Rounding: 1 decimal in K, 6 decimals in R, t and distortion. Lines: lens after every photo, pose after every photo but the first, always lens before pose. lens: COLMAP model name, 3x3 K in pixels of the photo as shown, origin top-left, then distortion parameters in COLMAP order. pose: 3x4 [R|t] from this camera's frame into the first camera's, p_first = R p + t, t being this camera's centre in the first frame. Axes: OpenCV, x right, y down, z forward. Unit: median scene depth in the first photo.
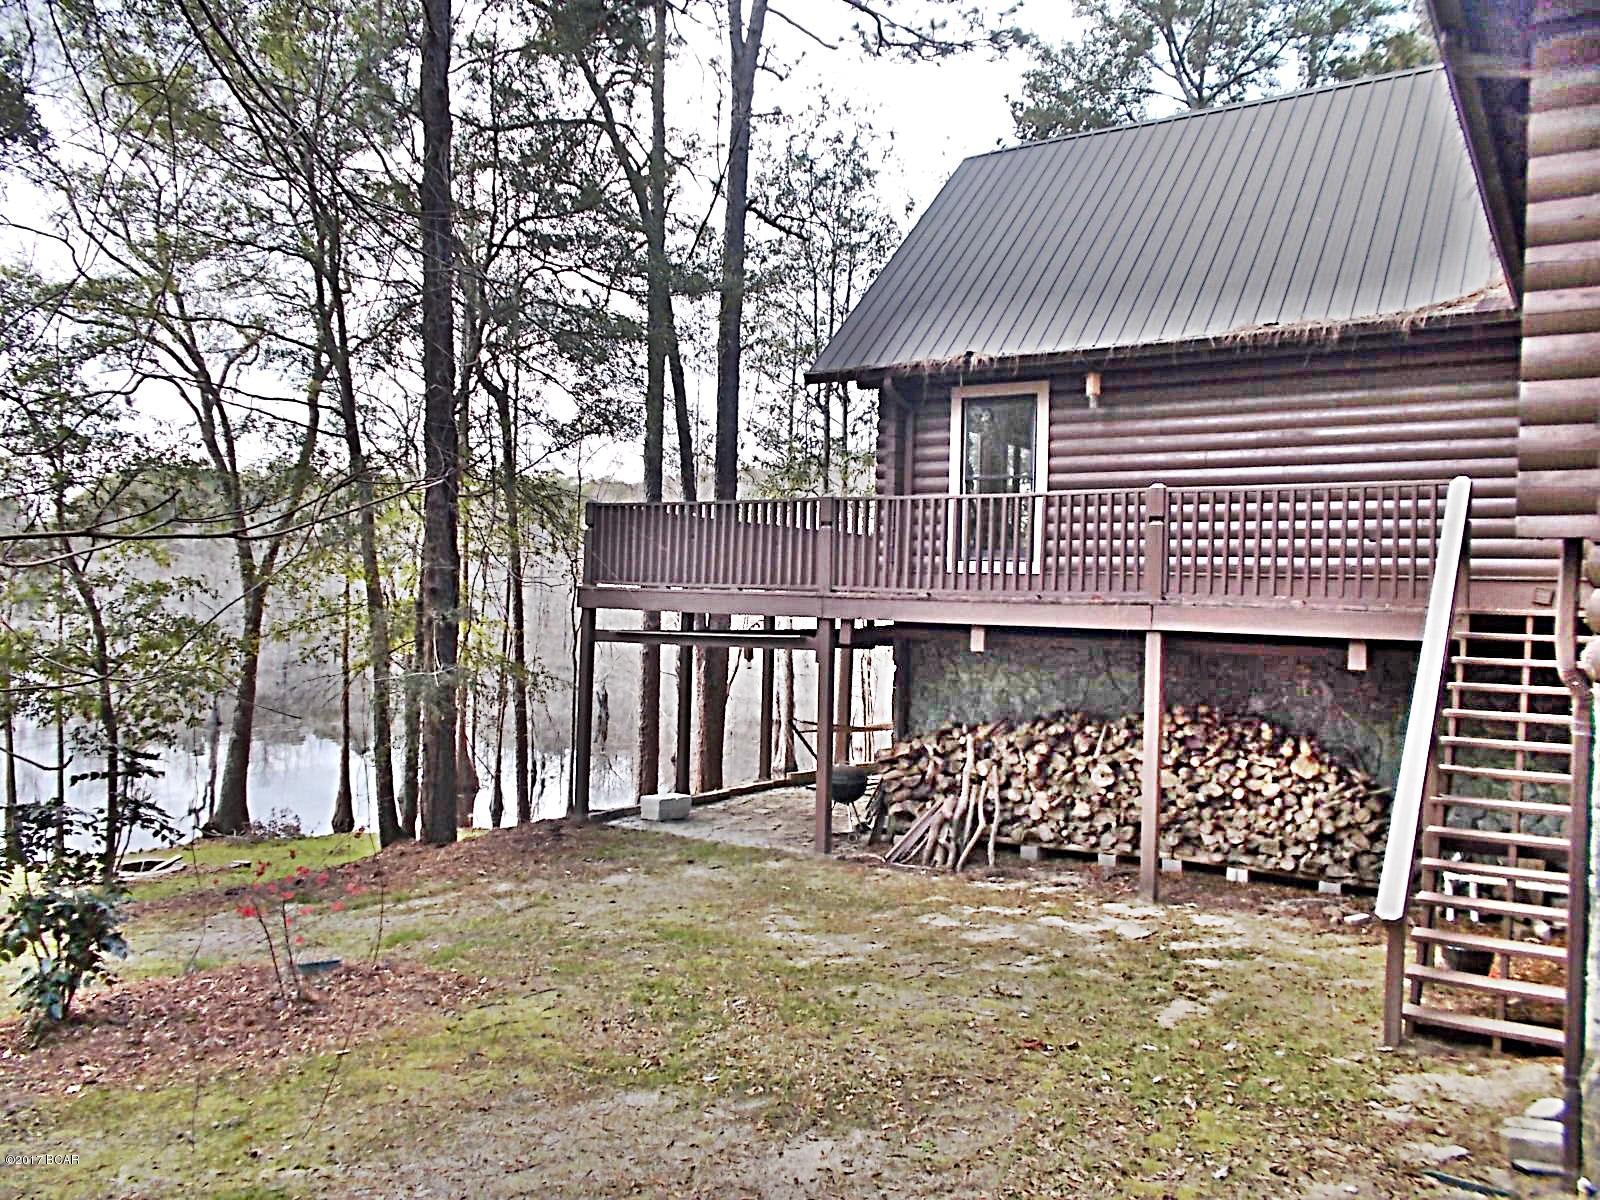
lens RADIAL K [[1206.8, 0, 800.0], [0, 1206.8, 600.0], [0, 0, 1]] dist [0.053502, -0.069650]
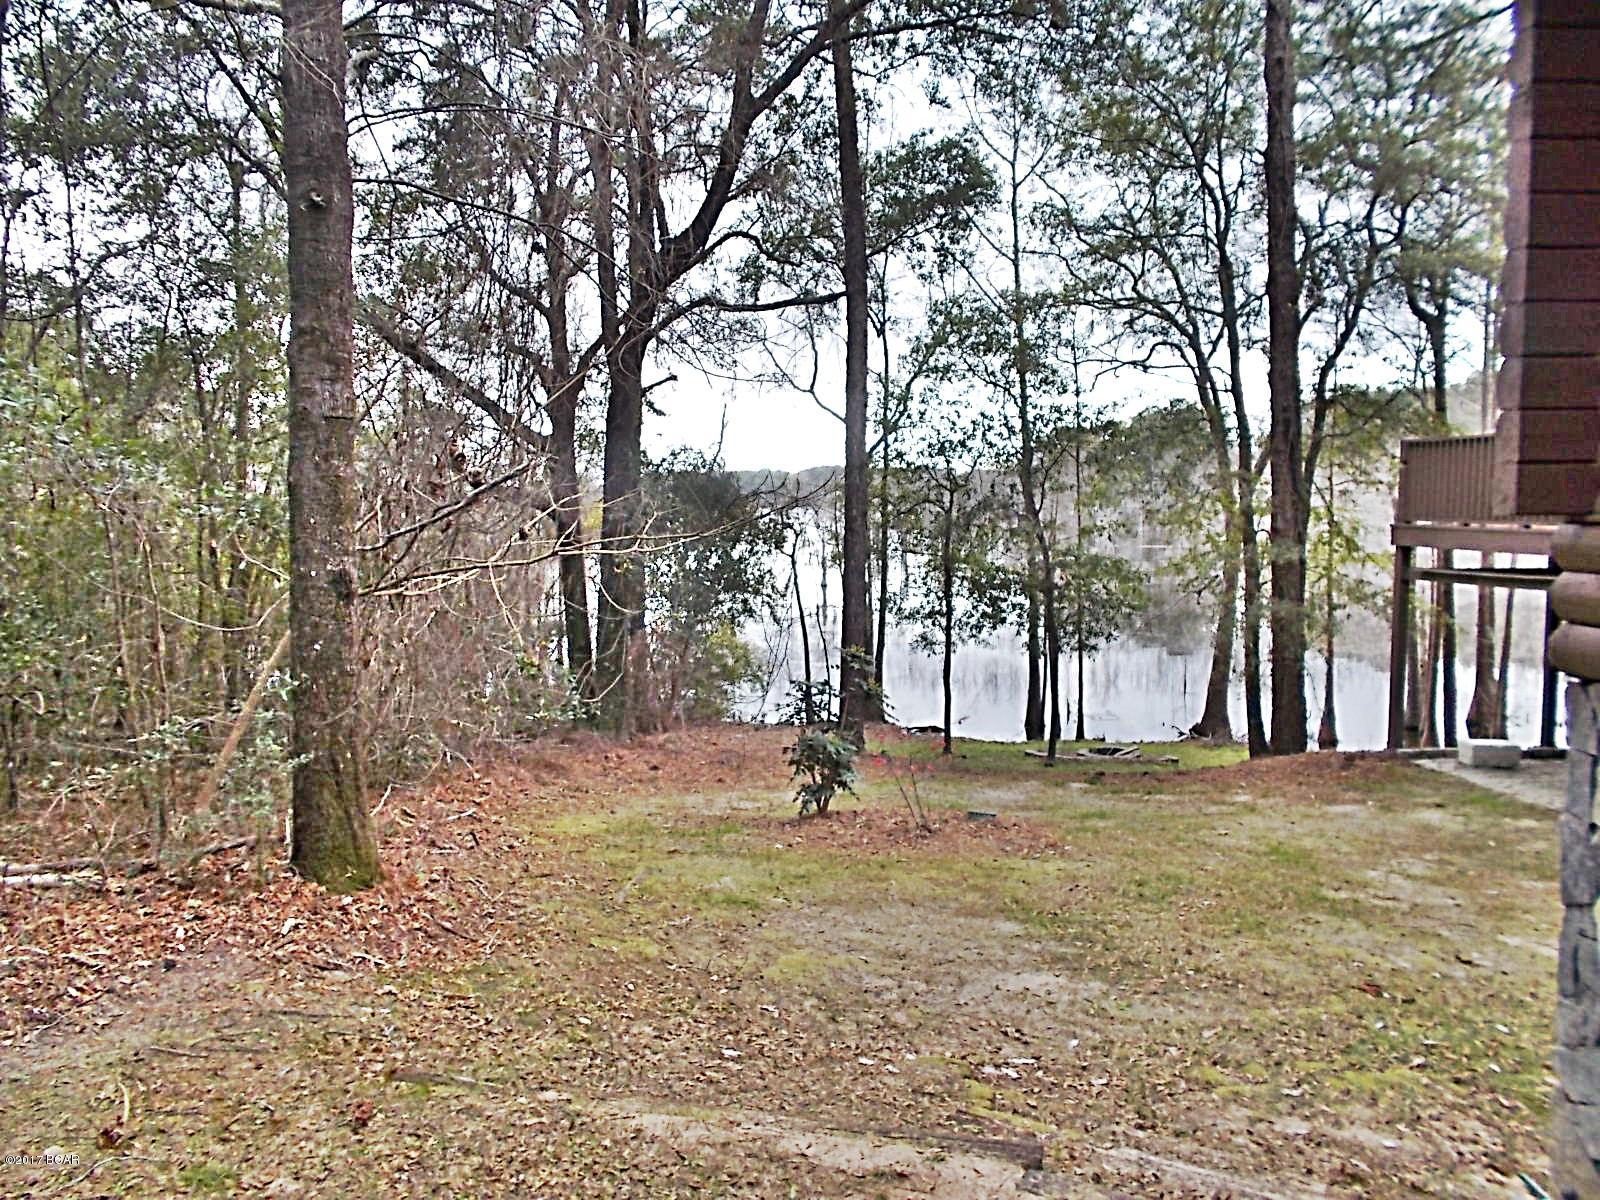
lens RADIAL K [[1206.8, 0, 800.0], [0, 1206.8, 600.0], [0, 0, 1]] dist [0.053502, -0.069650]
pose [[0.603444, 0.024610, -0.797025, 0.402022], [0.027632, 0.998278, 0.051745, -0.013969], [0.796926, -0.053249, 0.601725, 0.013520]]
